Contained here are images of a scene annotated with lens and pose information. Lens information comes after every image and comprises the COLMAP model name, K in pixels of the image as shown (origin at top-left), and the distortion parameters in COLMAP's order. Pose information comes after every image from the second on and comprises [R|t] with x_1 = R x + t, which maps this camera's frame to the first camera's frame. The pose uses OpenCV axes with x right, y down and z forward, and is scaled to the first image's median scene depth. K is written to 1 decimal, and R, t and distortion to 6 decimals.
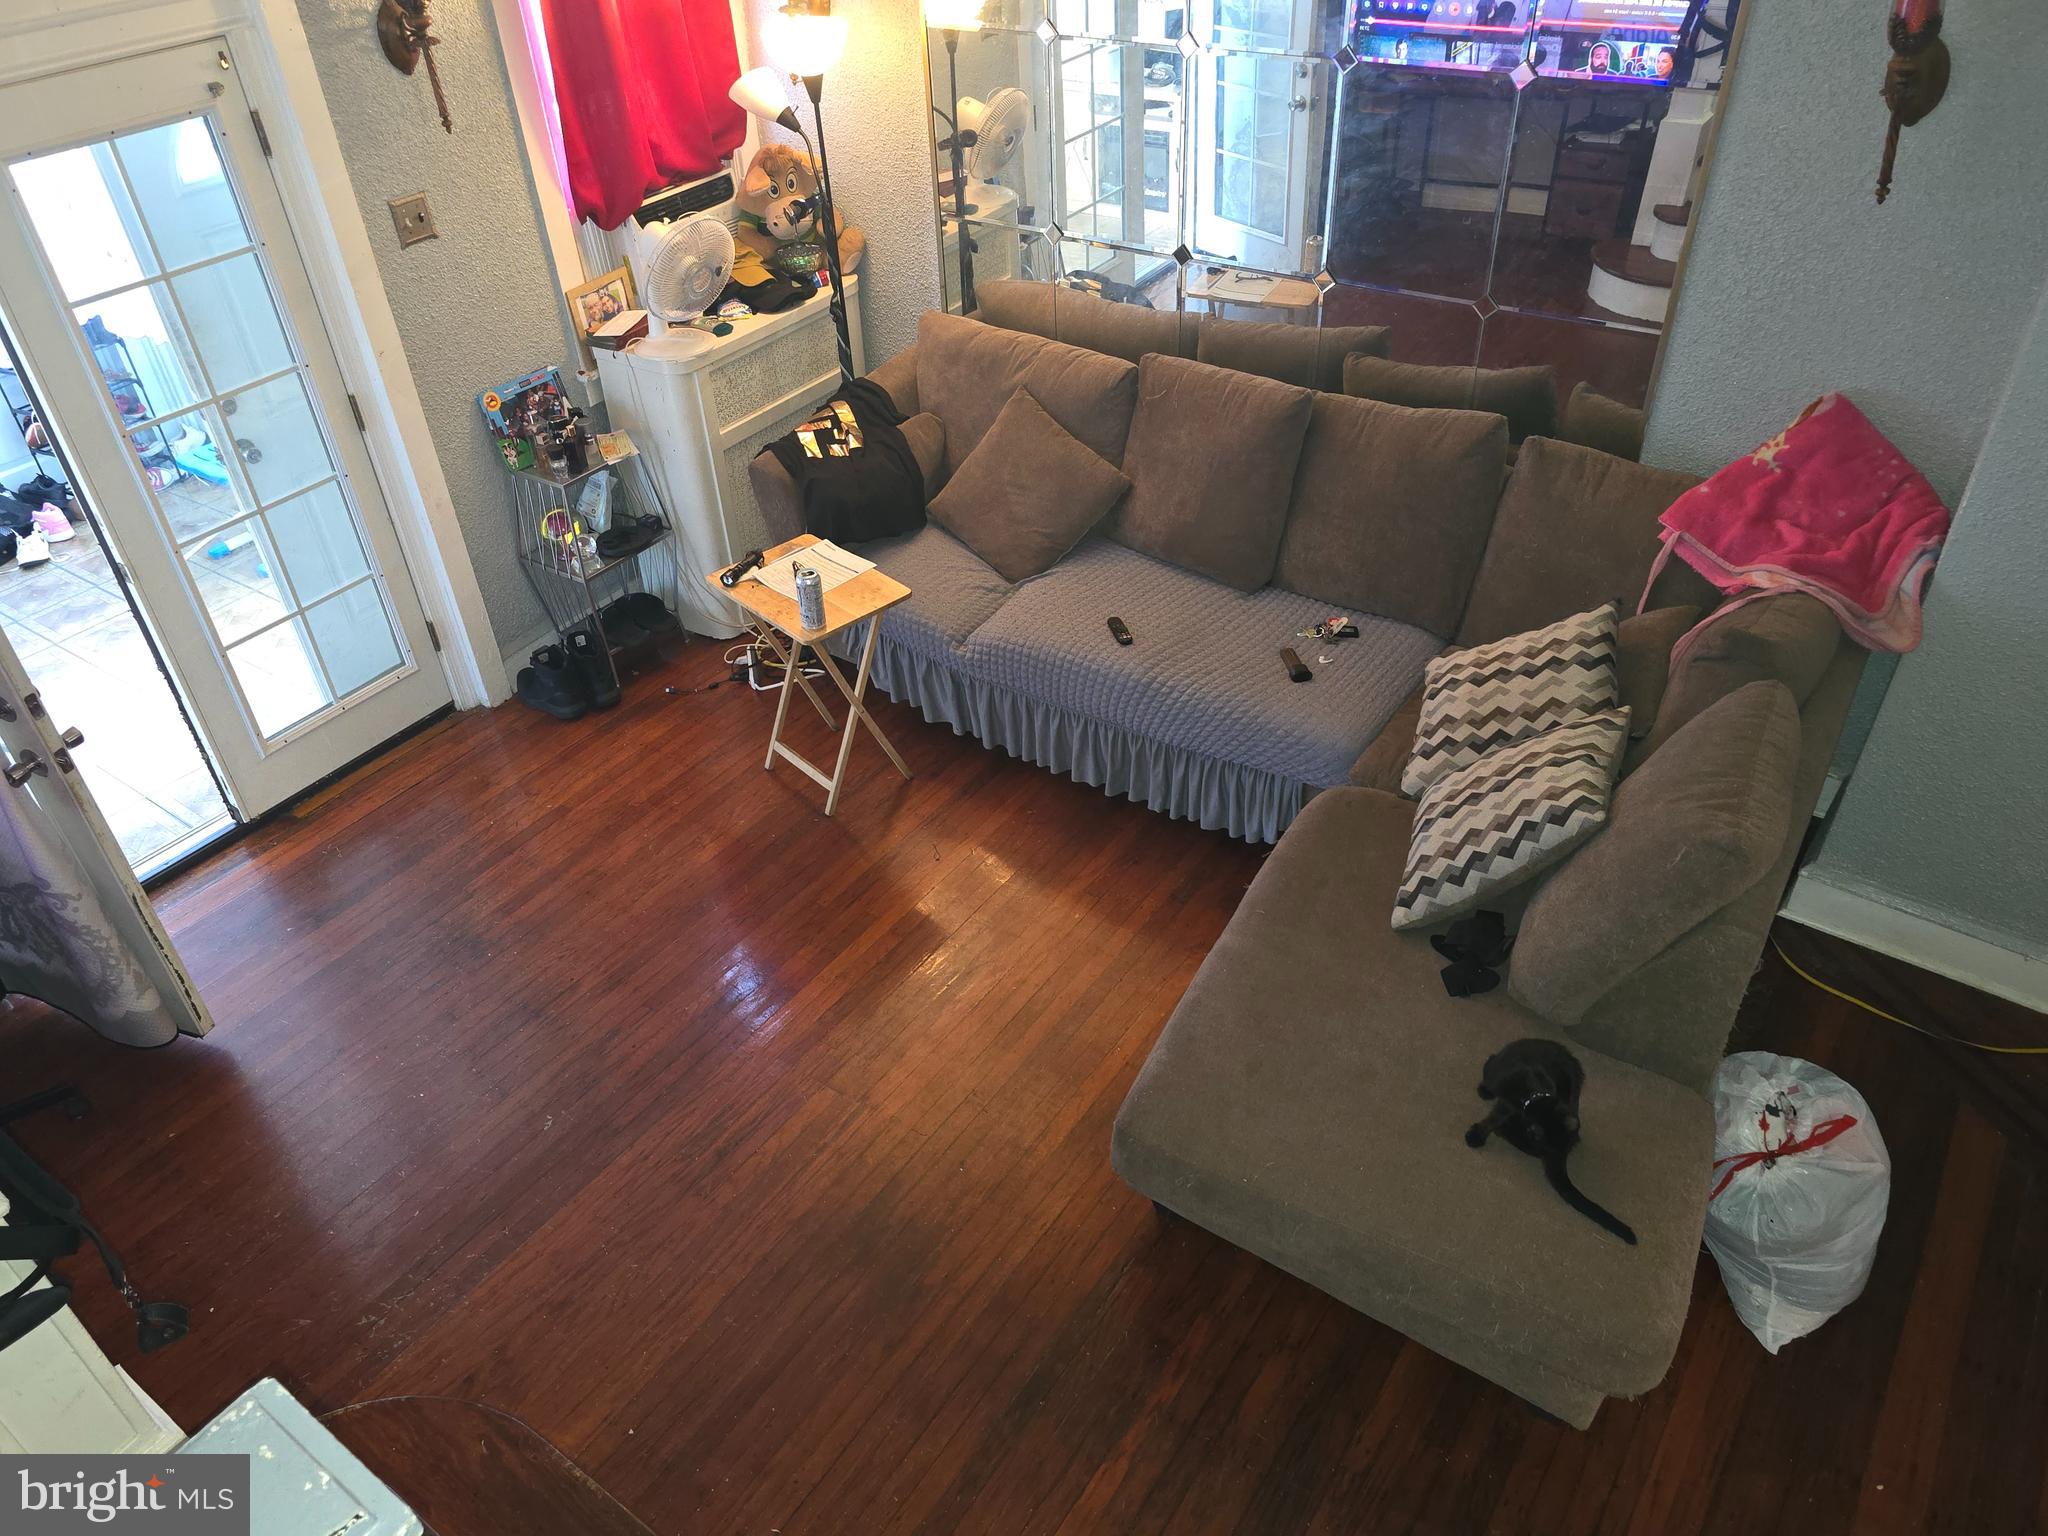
lens RADIAL K [[1433.7, 0, 975.9], [0, 1433.7, 756.7], [0, 0, 1]] dist [0.060111, -0.053086]
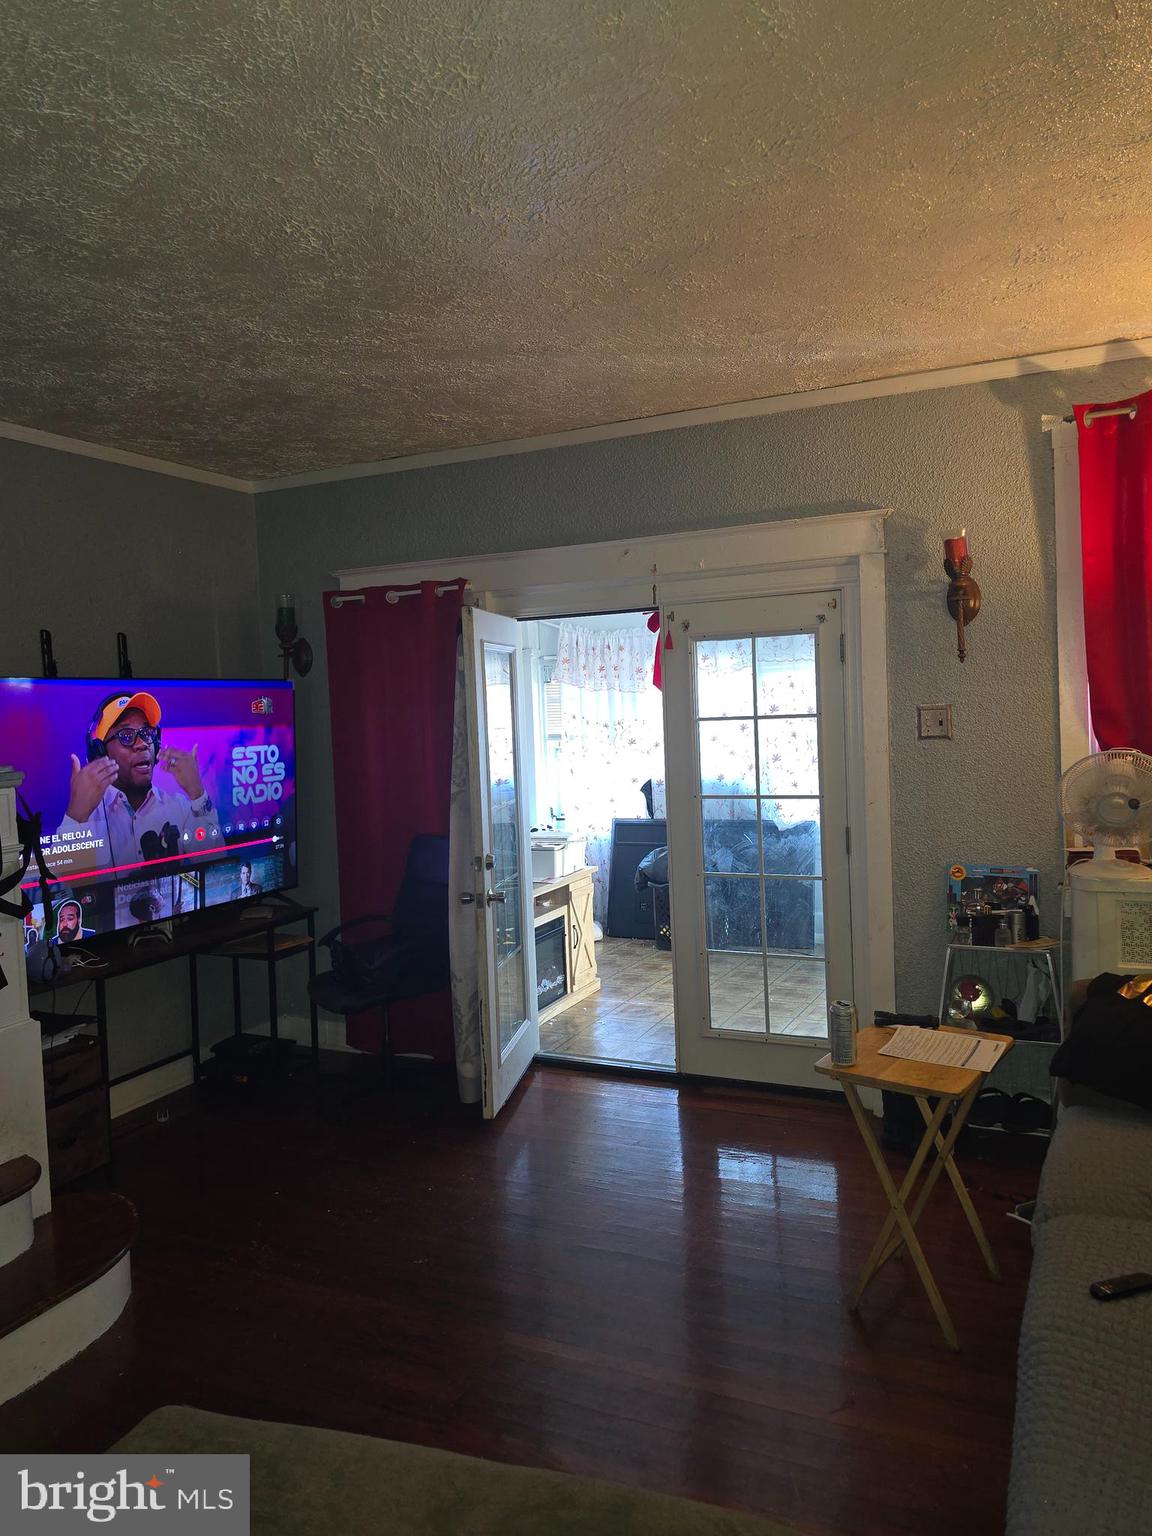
lens RADIAL K [[1075.2, 0, 577.9], [0, 1075.2, 748.2], [0, 0, 1]] dist [0.060111, -0.053086]
pose [[0.195730, 0.086368, -0.976847, 0.479725], [-0.563070, 0.825448, -0.039839, -0.118731], [0.802896, 0.557831, 0.210196, 0.505847]]
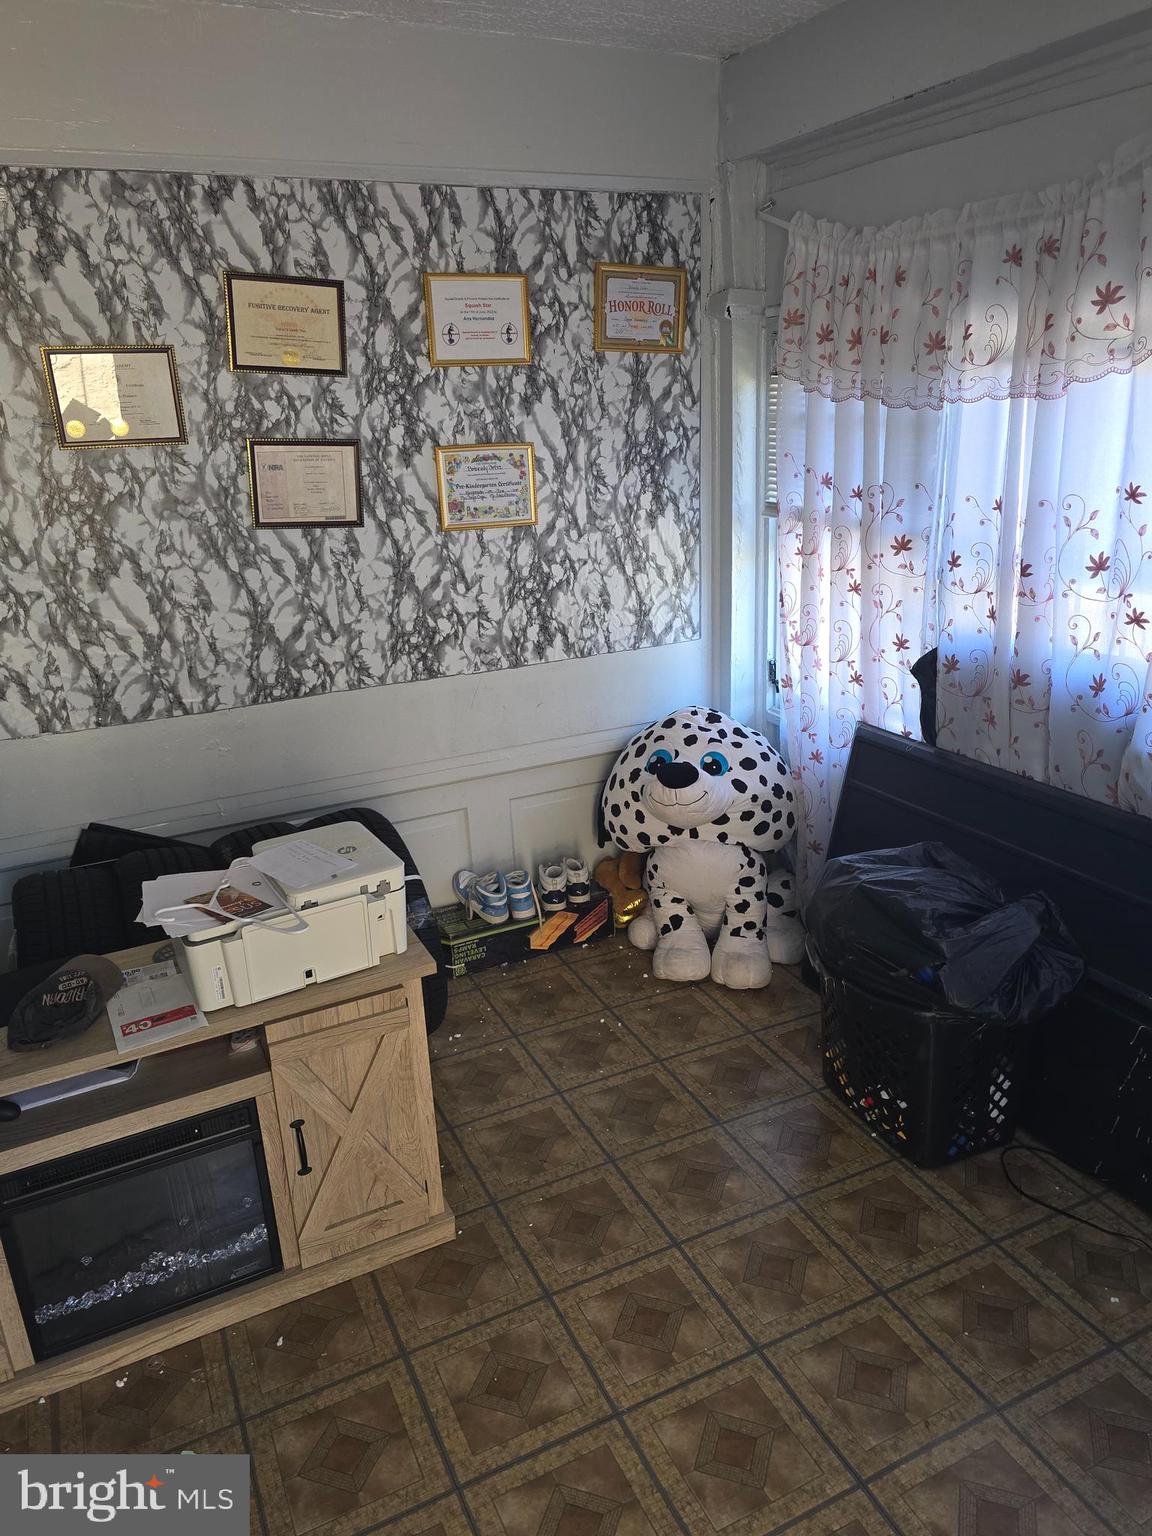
lens RADIAL K [[1075.2, 0, 580.5], [0, 1075.2, 761.7], [0, 0, 1]] dist [0.060111, -0.053086]
pose [[-0.440942, 0.359980, -0.822183, -0.134066], [-0.484564, 0.675593, 0.555672, -0.311650], [0.755492, 0.643419, -0.123464, 0.783505]]
